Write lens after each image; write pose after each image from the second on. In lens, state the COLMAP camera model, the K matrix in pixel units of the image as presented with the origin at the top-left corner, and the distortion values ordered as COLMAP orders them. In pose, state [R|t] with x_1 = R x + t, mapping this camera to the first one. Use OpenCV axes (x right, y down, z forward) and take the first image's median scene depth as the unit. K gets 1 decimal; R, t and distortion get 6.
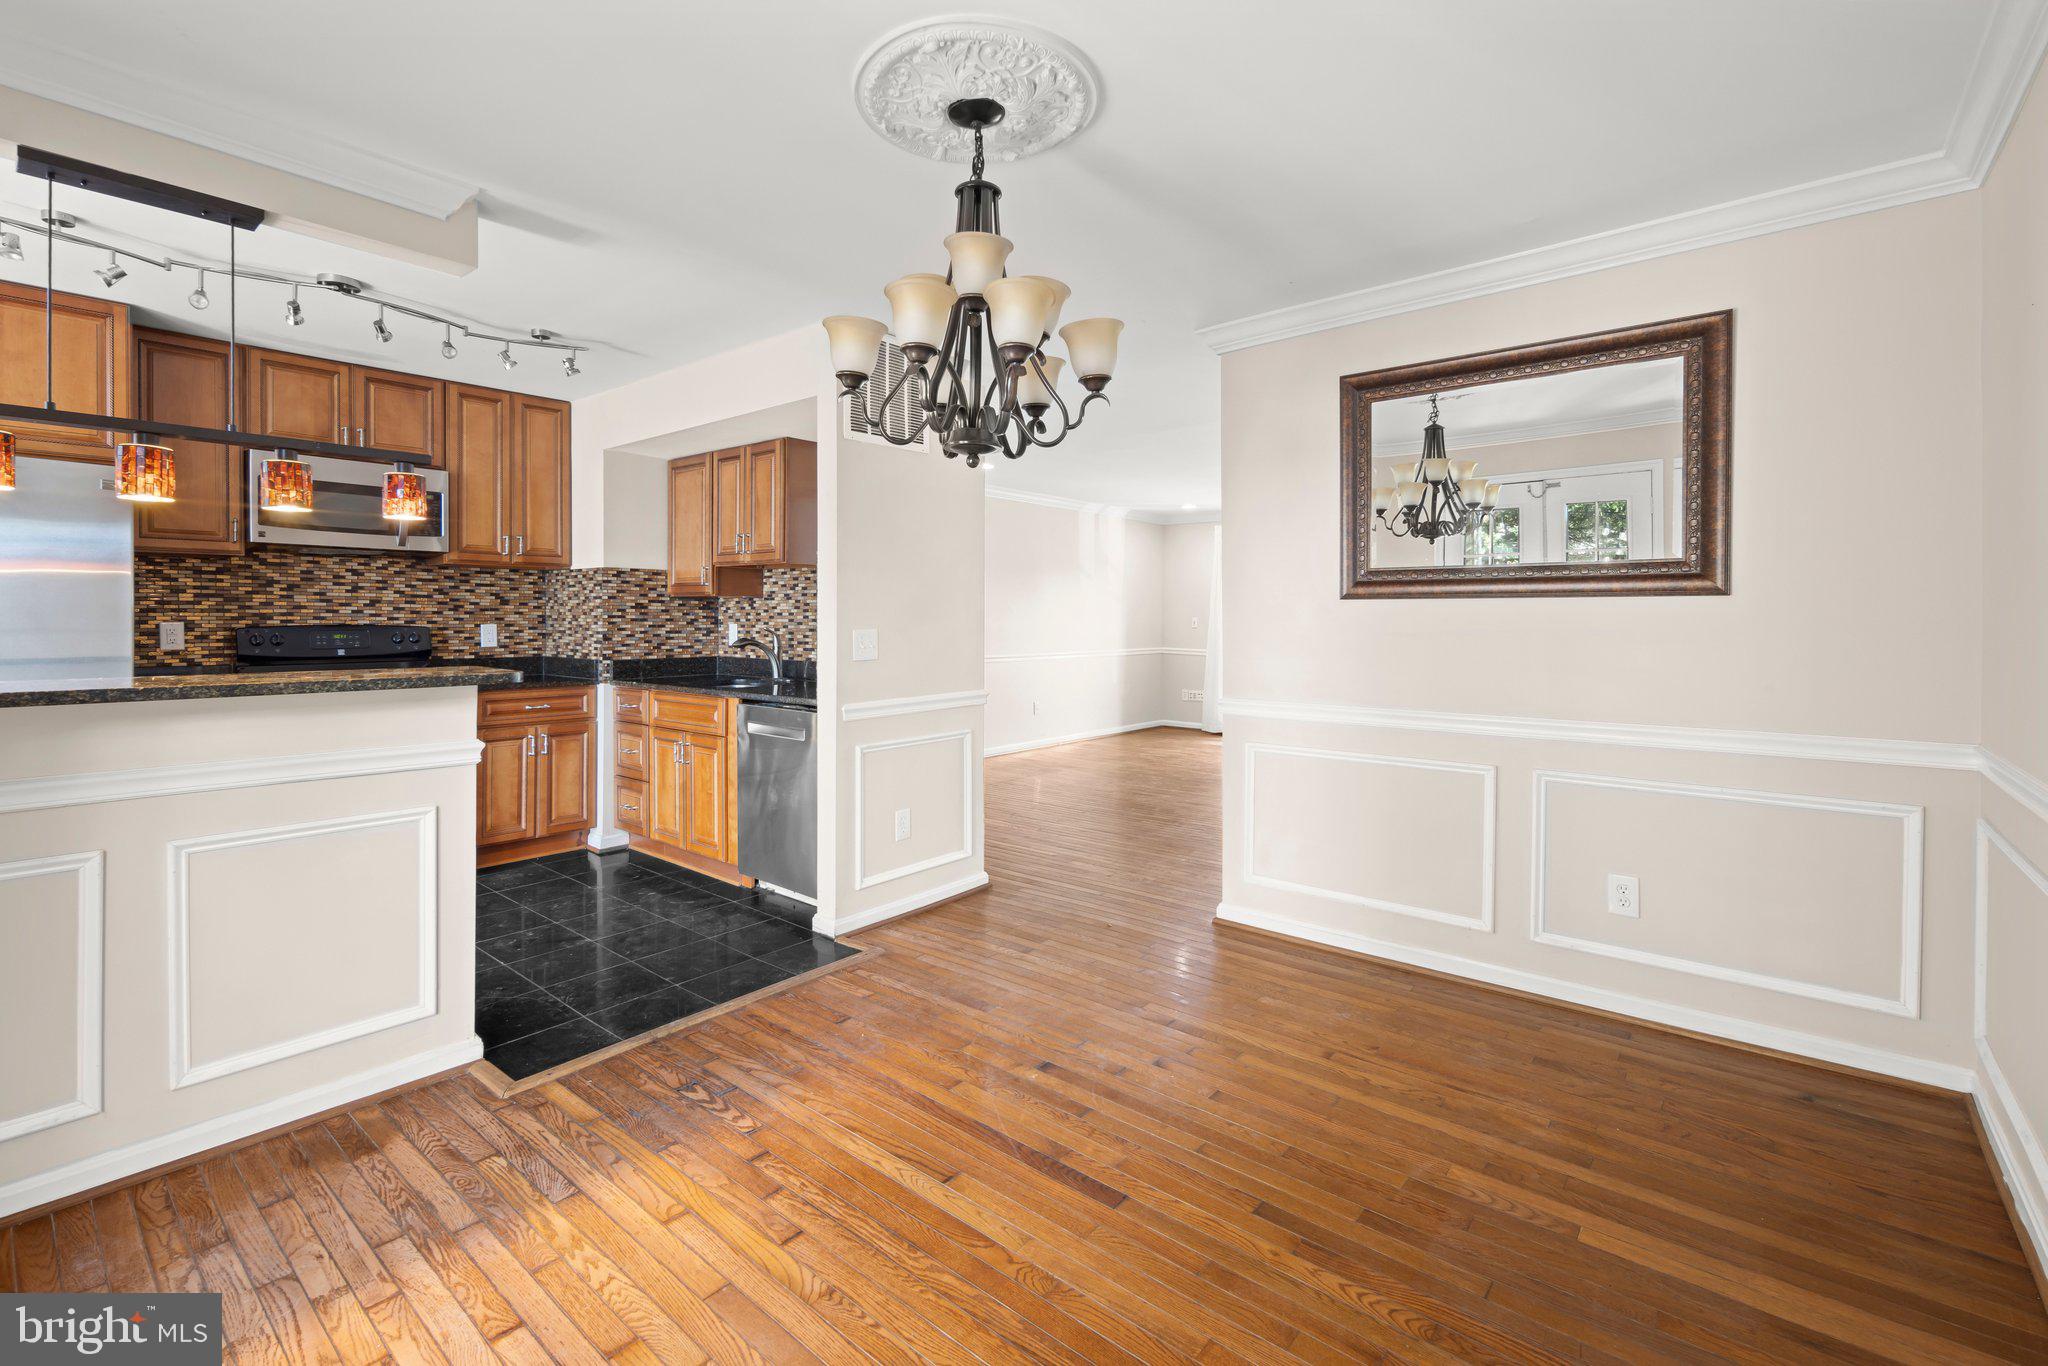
lens RADIAL K [[892.4, 0, 1018.5], [0, 892.4, 626.9], [0, 0, 1]] dist [0.006489, -0.002904]
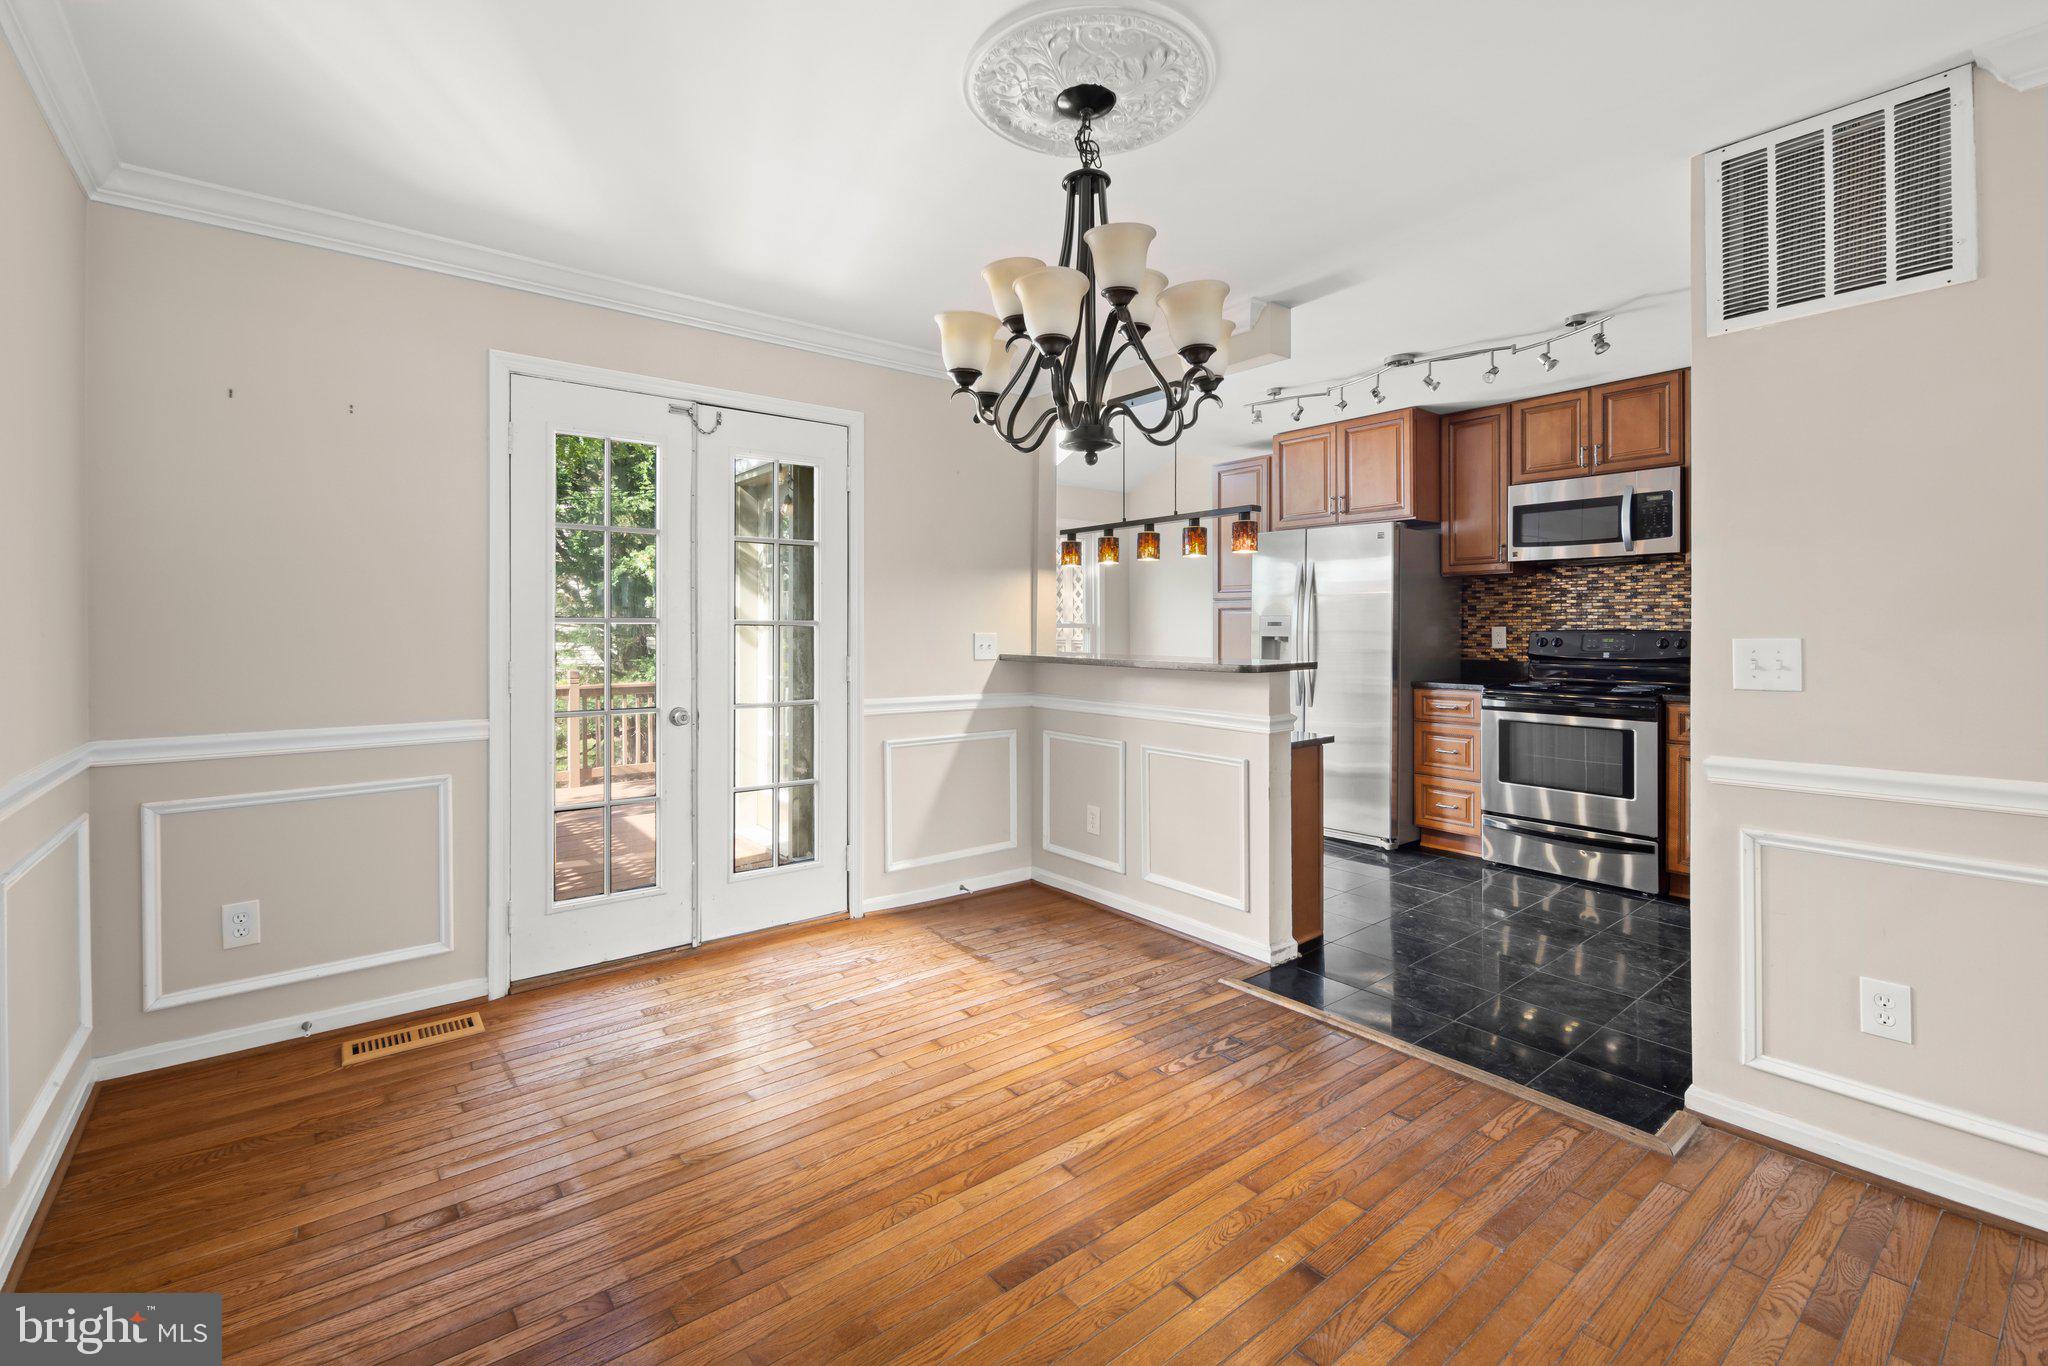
lens RADIAL K [[892.4, 0, 1022.3], [0, 892.4, 625.9], [0, 0, 1]] dist [0.006489, -0.002904]
pose [[-0.195934, -0.000788, -0.980617, 0.428572], [-0.007783, 0.999969, 0.000752, -0.002048], [0.980586, 0.007779, -0.195934, 0.524251]]
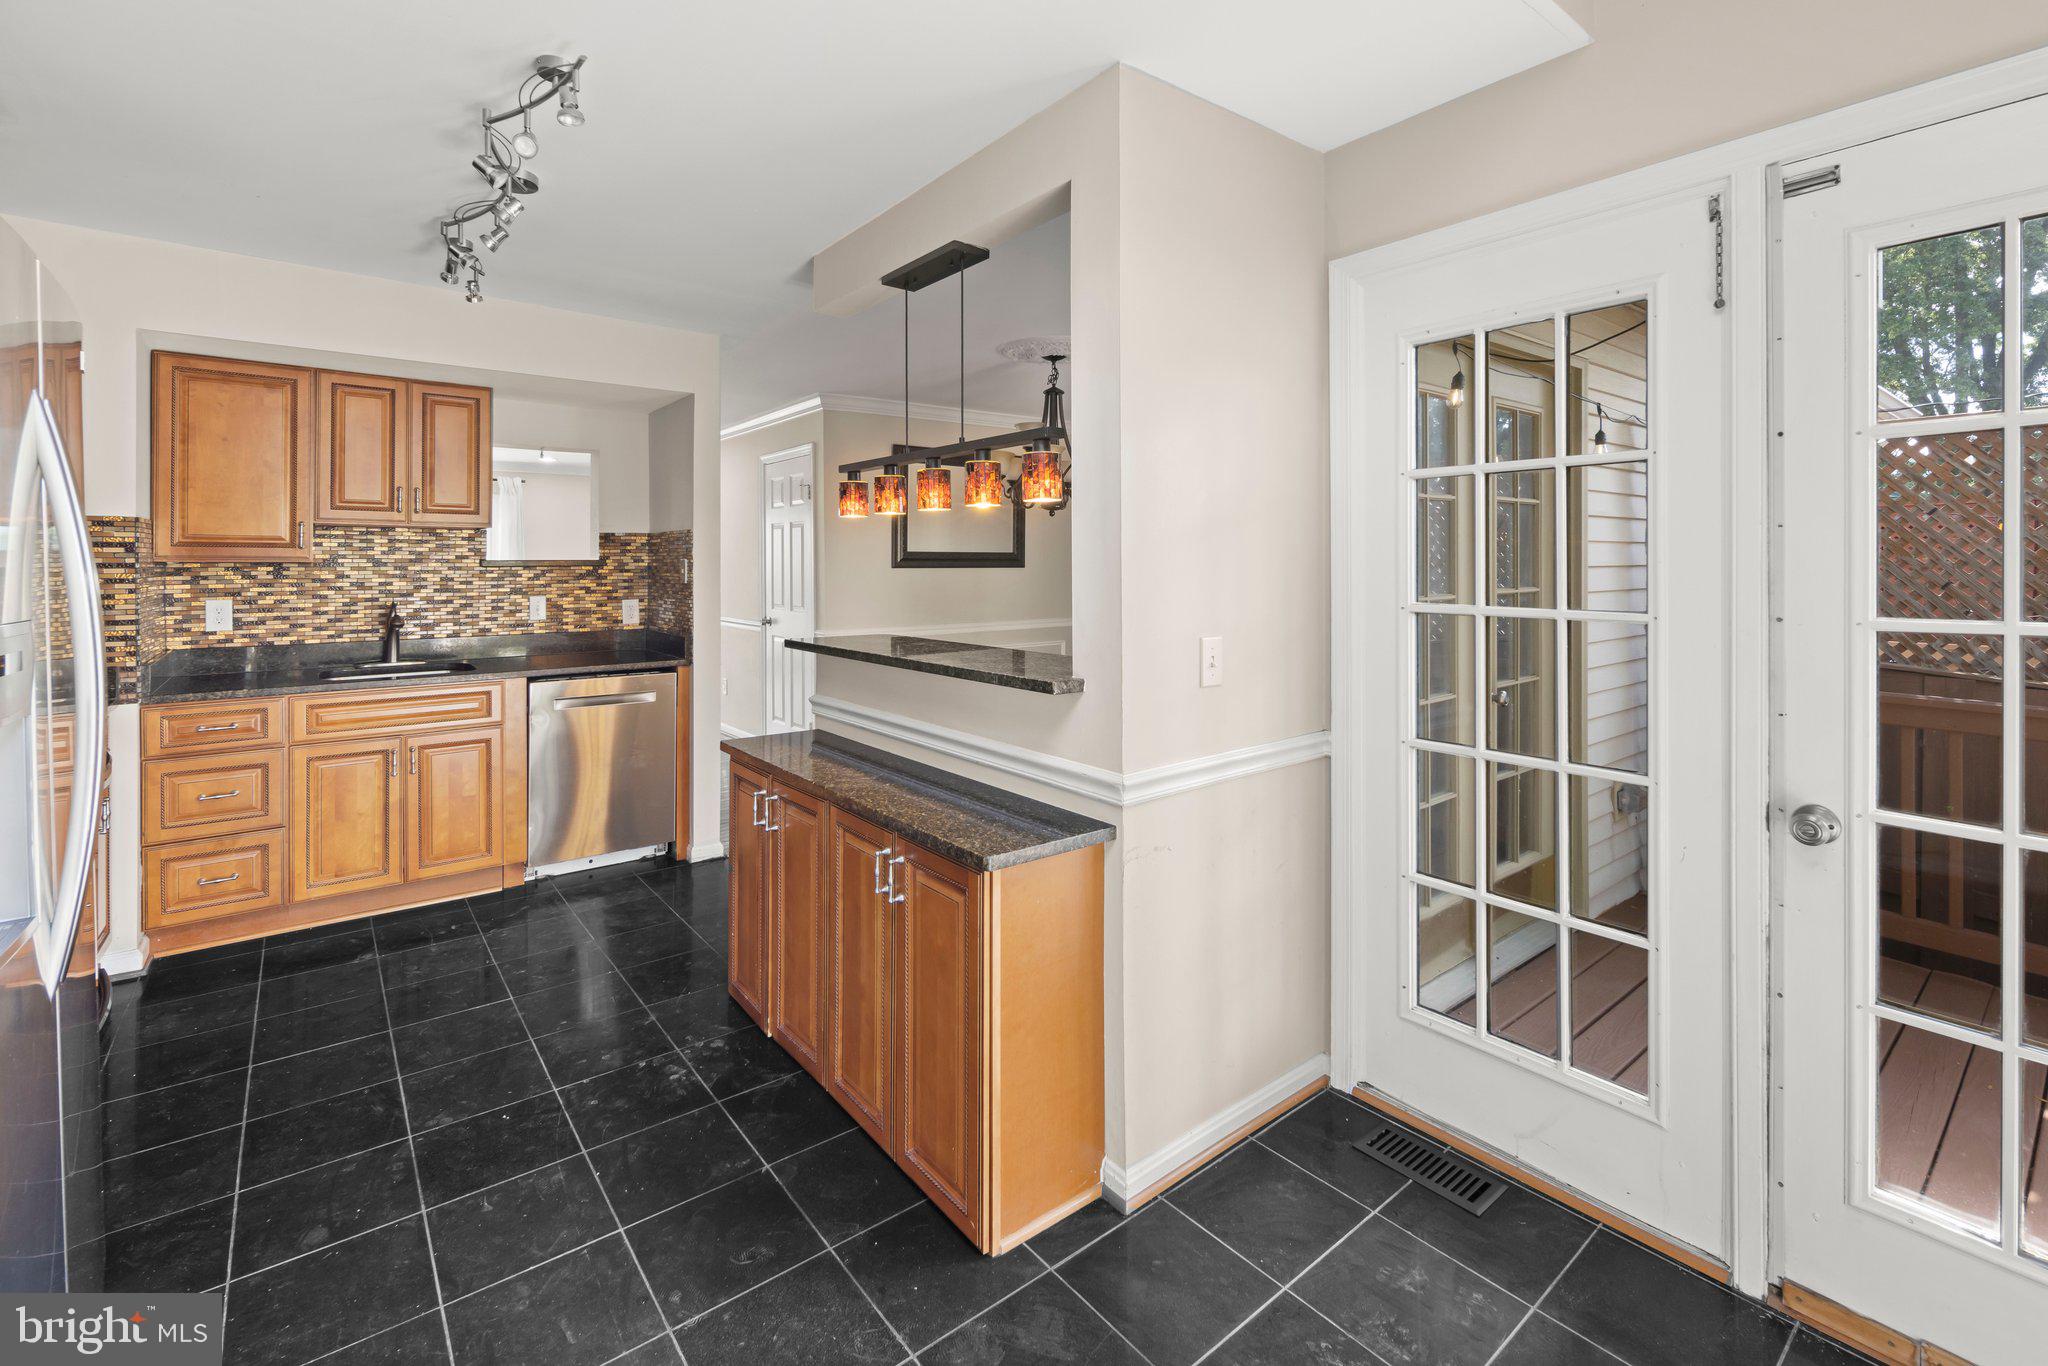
lens RADIAL K [[892.4, 0, 1017.5], [0, 892.4, 563.5], [0, 0, 1]] dist [0.006489, -0.002904]
pose [[0.208485, -0.004238, 0.978016, -1.035859], [0.008785, 0.999958, 0.002460, -0.033250], [-0.977986, 0.008079, 0.208513, 0.295511]]
